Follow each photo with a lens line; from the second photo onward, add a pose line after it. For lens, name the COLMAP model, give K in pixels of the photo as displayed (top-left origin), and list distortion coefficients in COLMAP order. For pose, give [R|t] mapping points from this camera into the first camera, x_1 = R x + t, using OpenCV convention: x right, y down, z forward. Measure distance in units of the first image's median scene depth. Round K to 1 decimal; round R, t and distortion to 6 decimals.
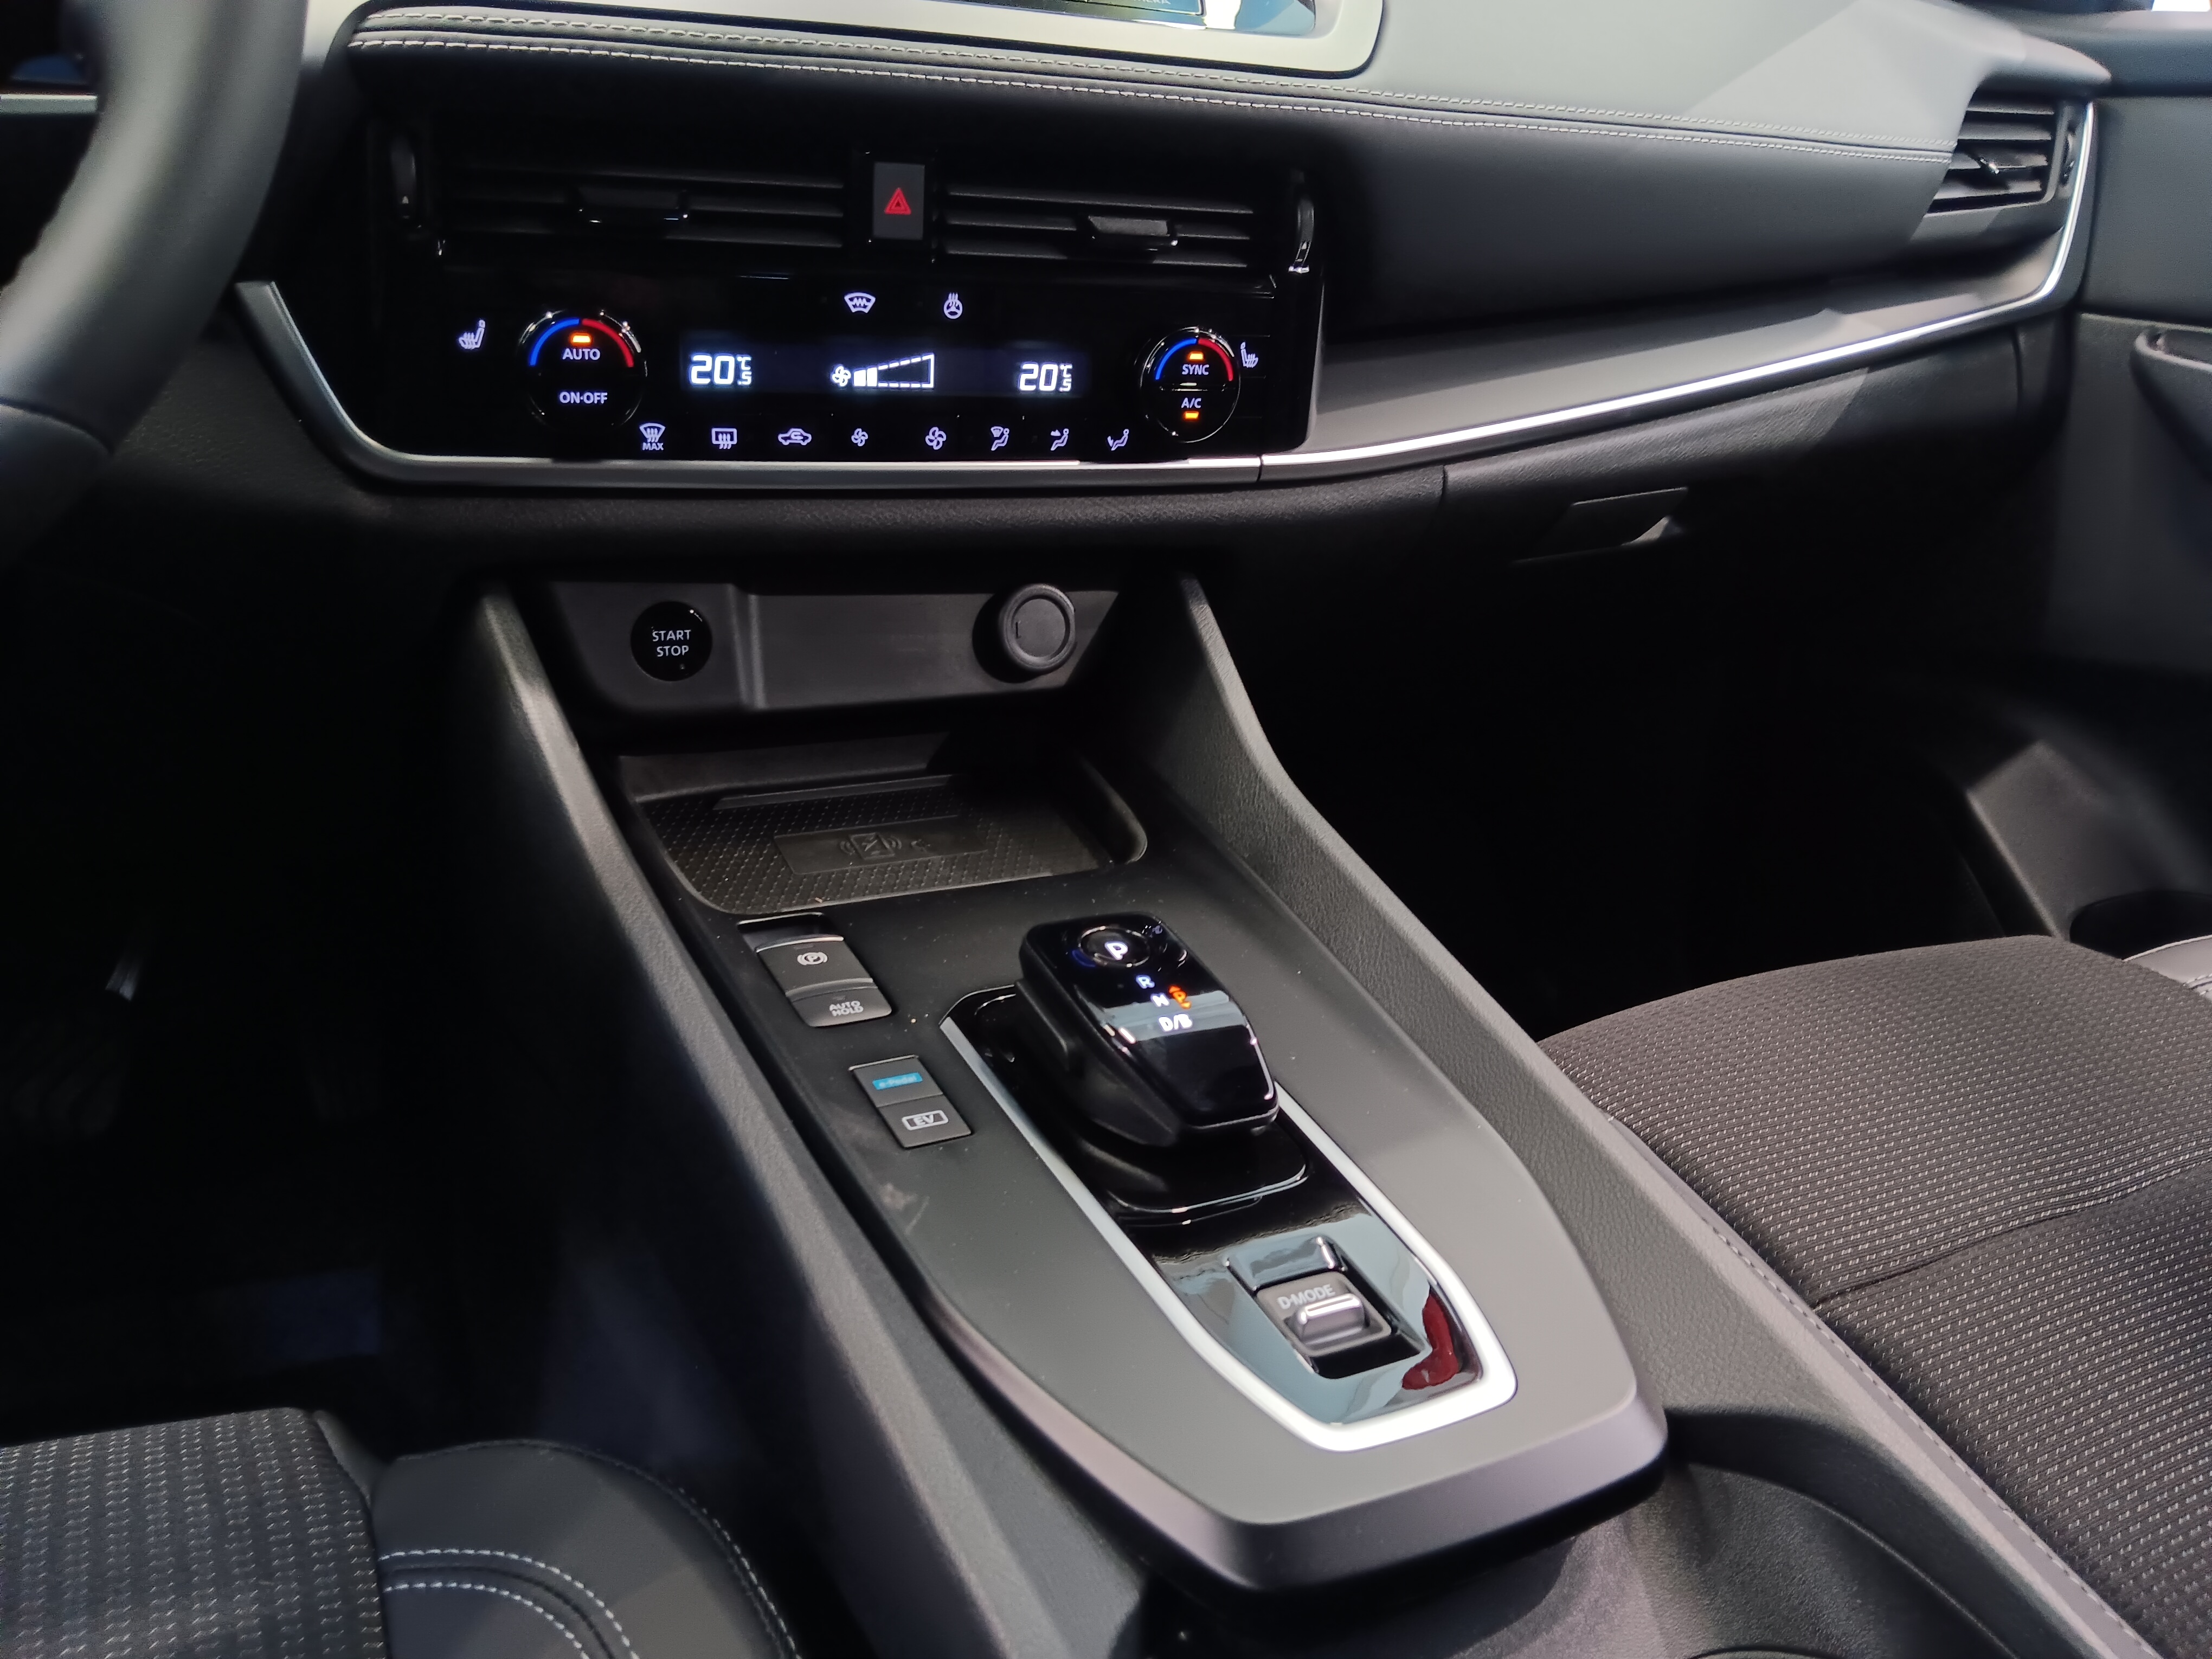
lens RADIAL K [[1742.2, 0, 1147.6], [0, 1742.2, 858.5], [0, 0, 1]] dist [0.059415, -0.136318]
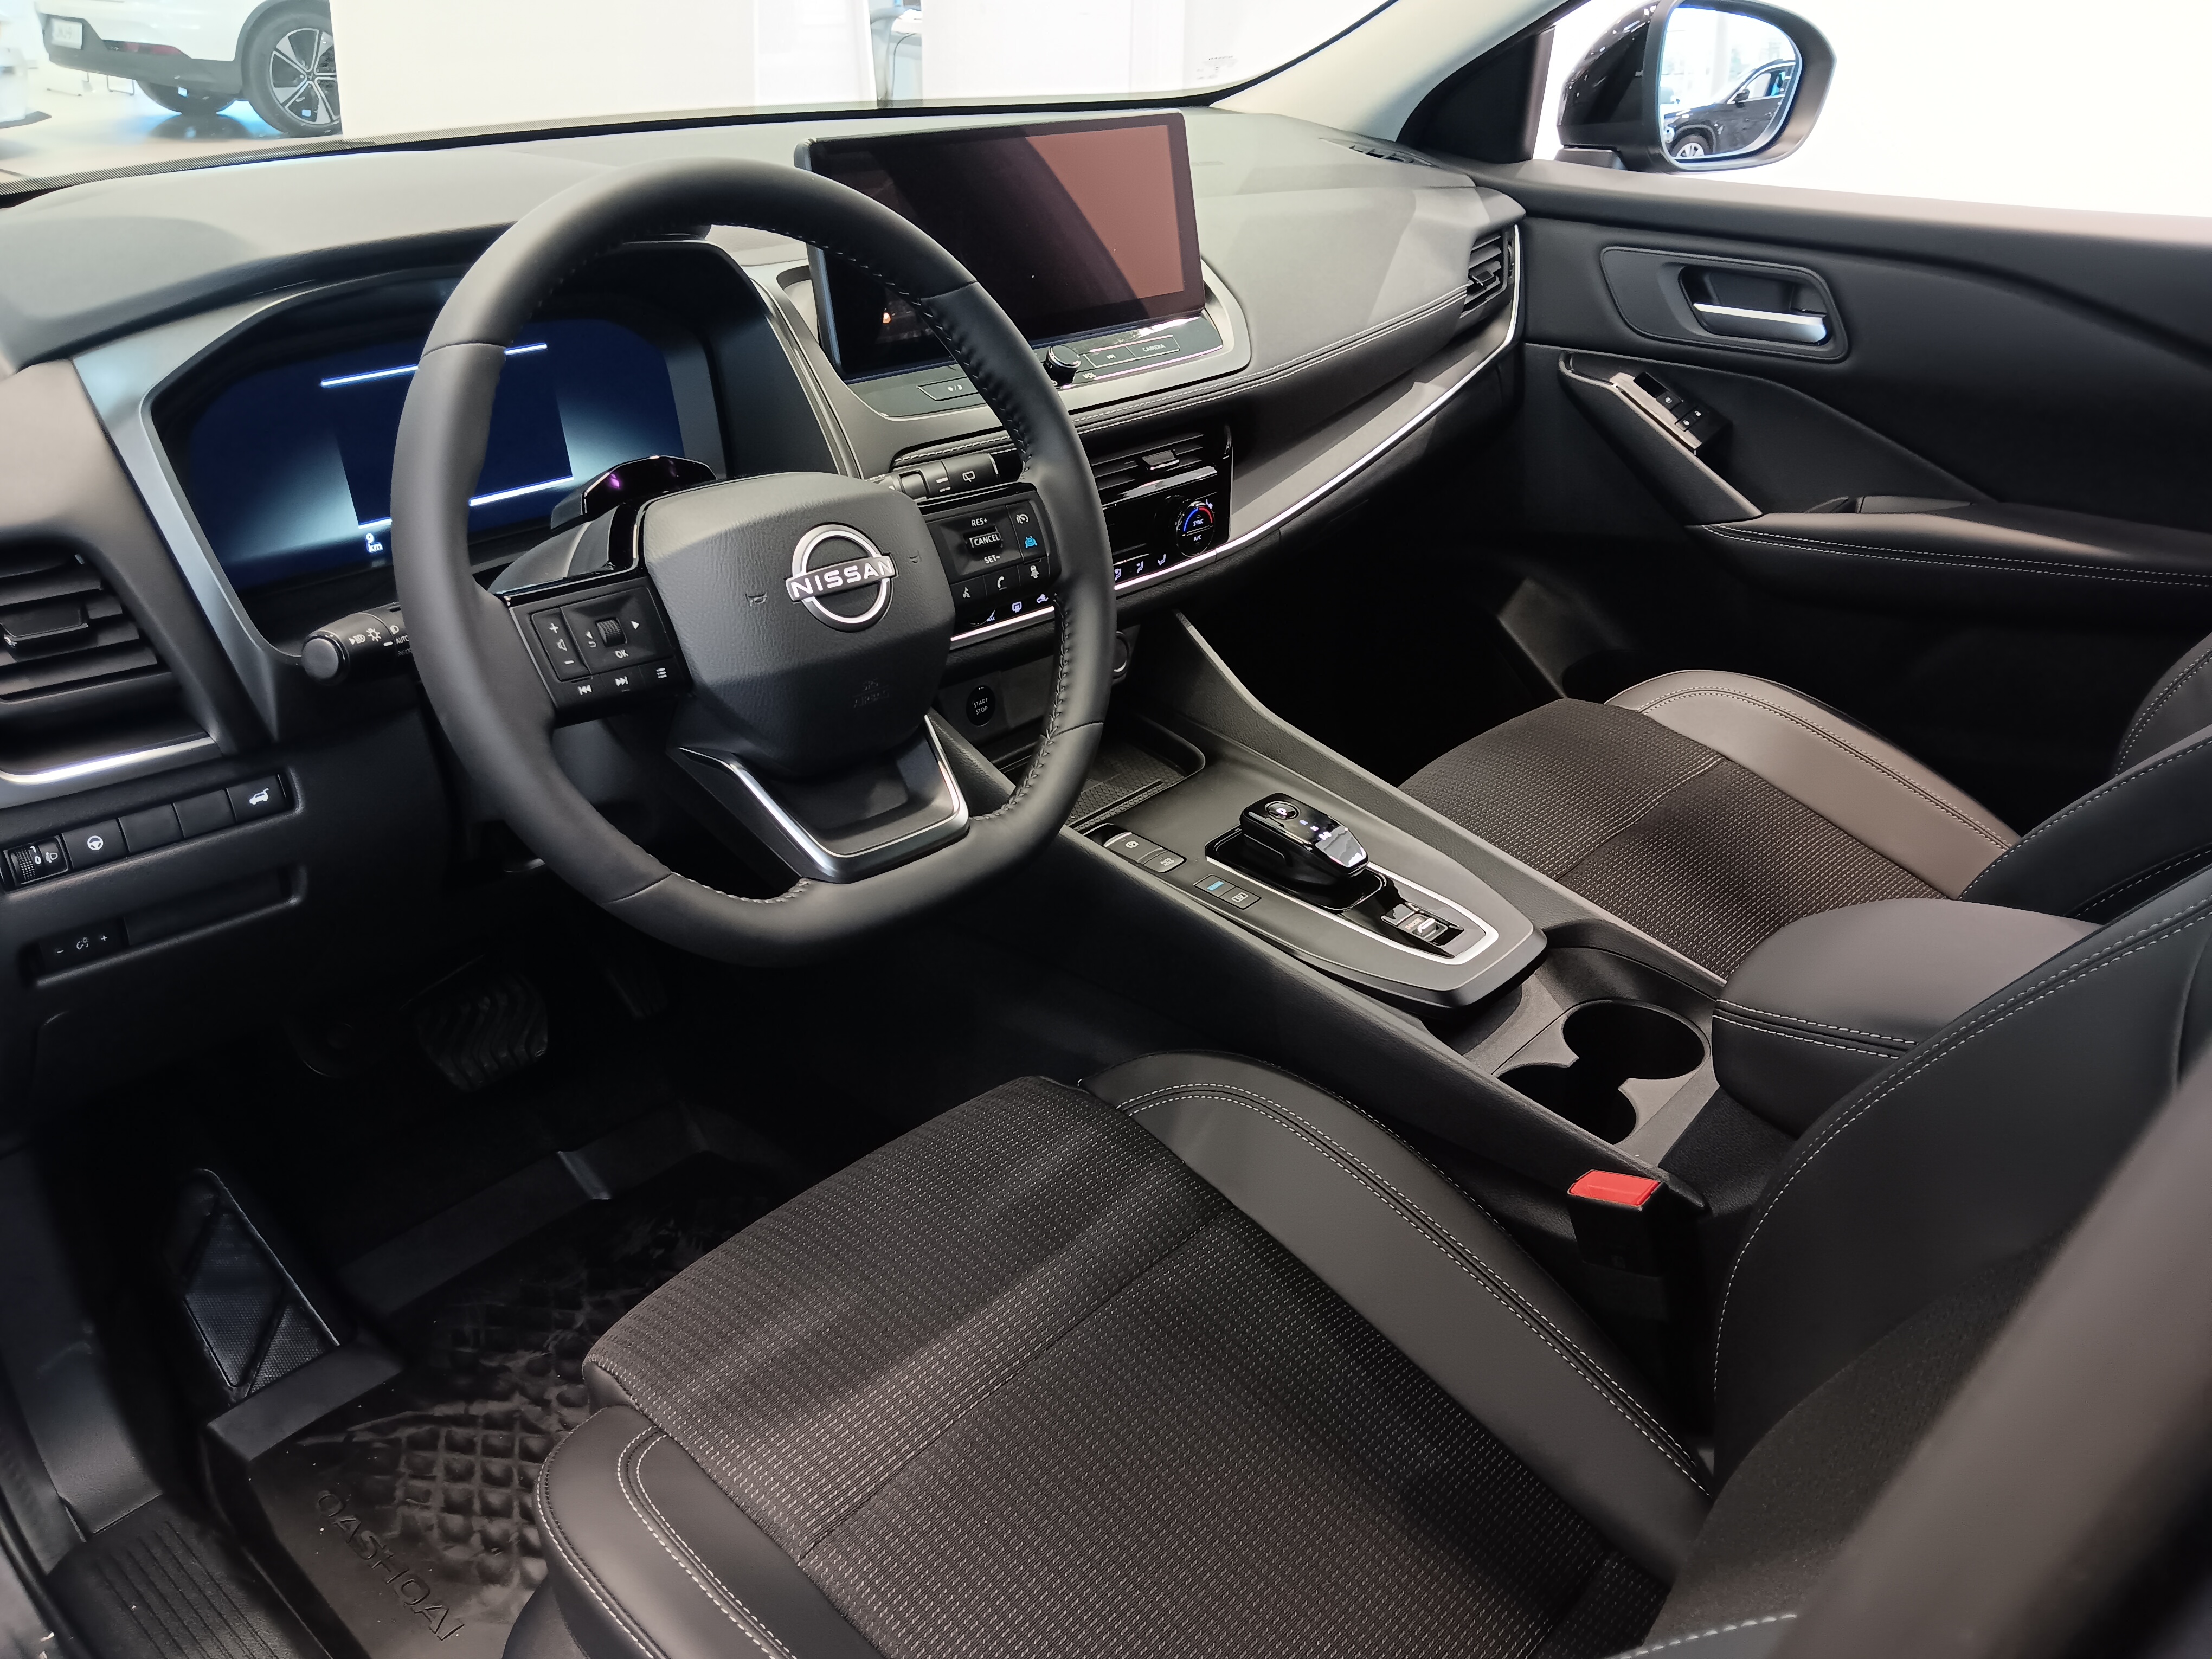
lens RADIAL K [[1742.2, 0, 1150.3], [0, 1742.2, 866.8], [0, 0, 1]] dist [0.059415, -0.136318]
pose [[0.928158, -0.219389, 0.300653, -0.725941], [0.177244, 0.970864, 0.161272, -0.230027], [-0.327274, -0.096397, 0.940000, -0.927153]]
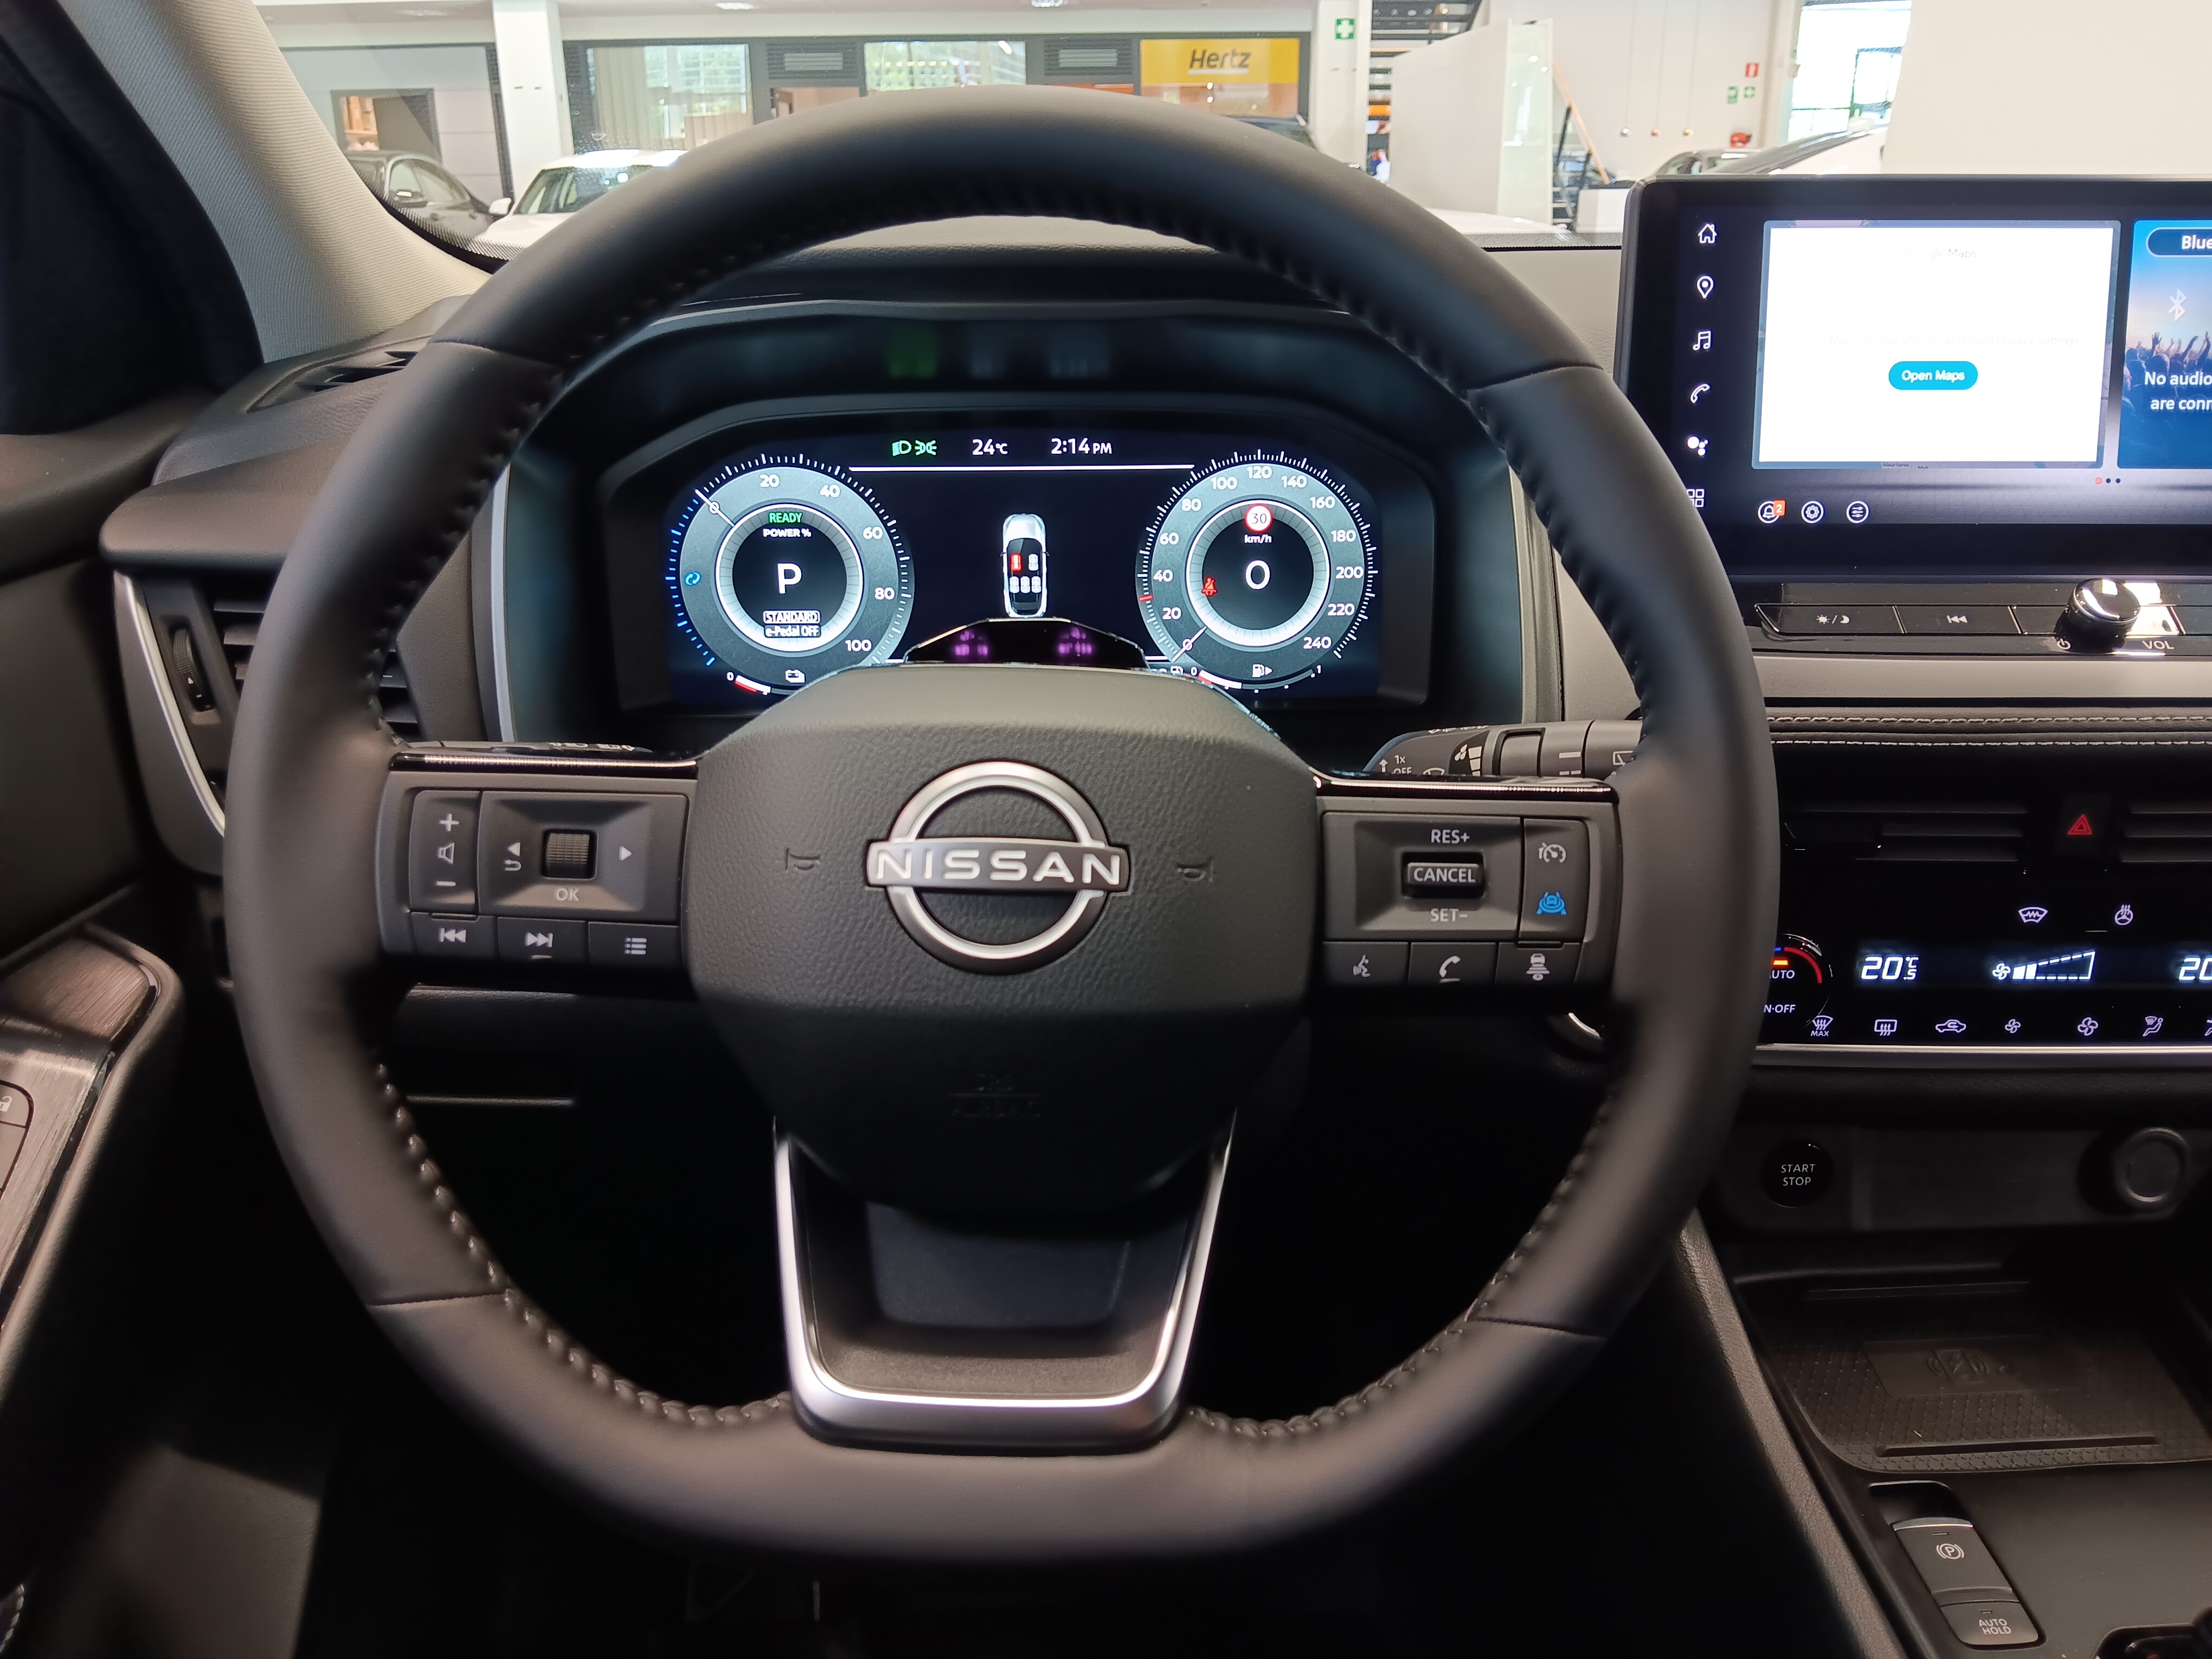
lens RADIAL K [[1742.2, 0, 1115.8], [0, 1742.2, 845.9], [0, 0, 1]] dist [0.059415, -0.136318]
pose [[0.893503, 0.077672, -0.442289, -0.182732], [-0.095504, 0.995264, -0.018154, -0.269082], [0.438784, 0.058461, 0.896689, -0.195277]]
